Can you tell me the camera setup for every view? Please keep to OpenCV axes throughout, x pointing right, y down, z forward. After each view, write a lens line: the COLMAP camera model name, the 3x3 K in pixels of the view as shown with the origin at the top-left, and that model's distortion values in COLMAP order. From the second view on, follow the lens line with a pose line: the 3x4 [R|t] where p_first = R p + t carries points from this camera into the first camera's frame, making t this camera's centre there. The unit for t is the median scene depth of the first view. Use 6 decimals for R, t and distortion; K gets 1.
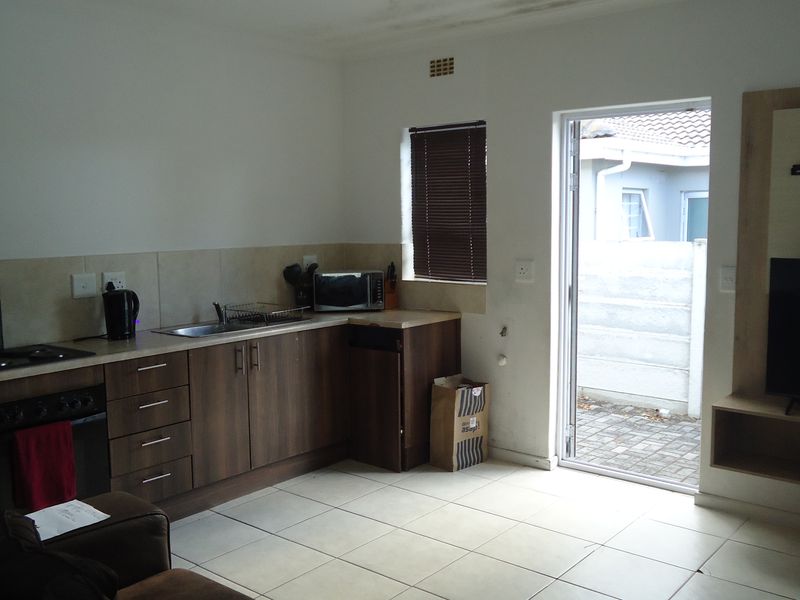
lens RADIAL K [[784.0, 0, 403.0], [0, 784.0, 302.6], [0, 0, 1]] dist [-0.008994, 0.000000]
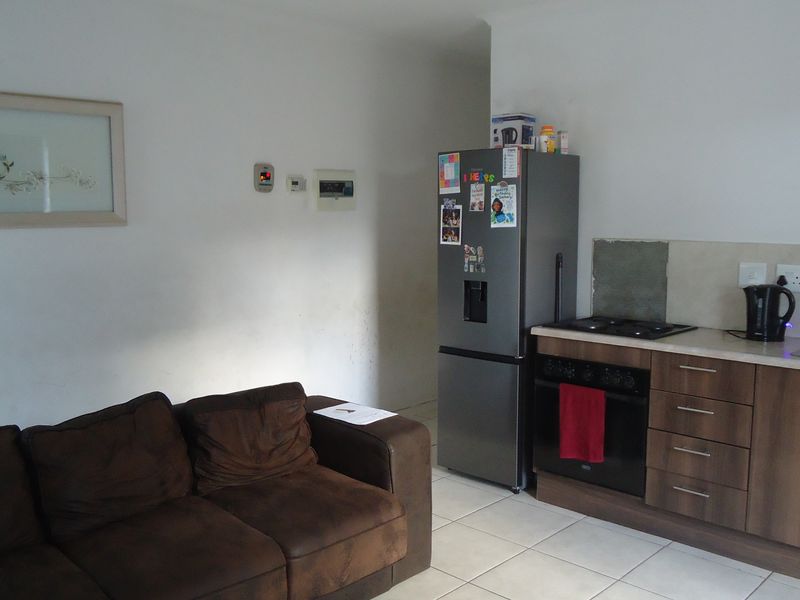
lens RADIAL K [[784.0, 0, 402.8], [0, 784.0, 296.9], [0, 0, 1]] dist [-0.008994, 0.000000]
pose [[-0.075015, 0.128632, -0.988851, 0.571625], [-0.111035, 0.984401, 0.136476, -0.082223], [0.990981, 0.120035, -0.059562, 0.701850]]
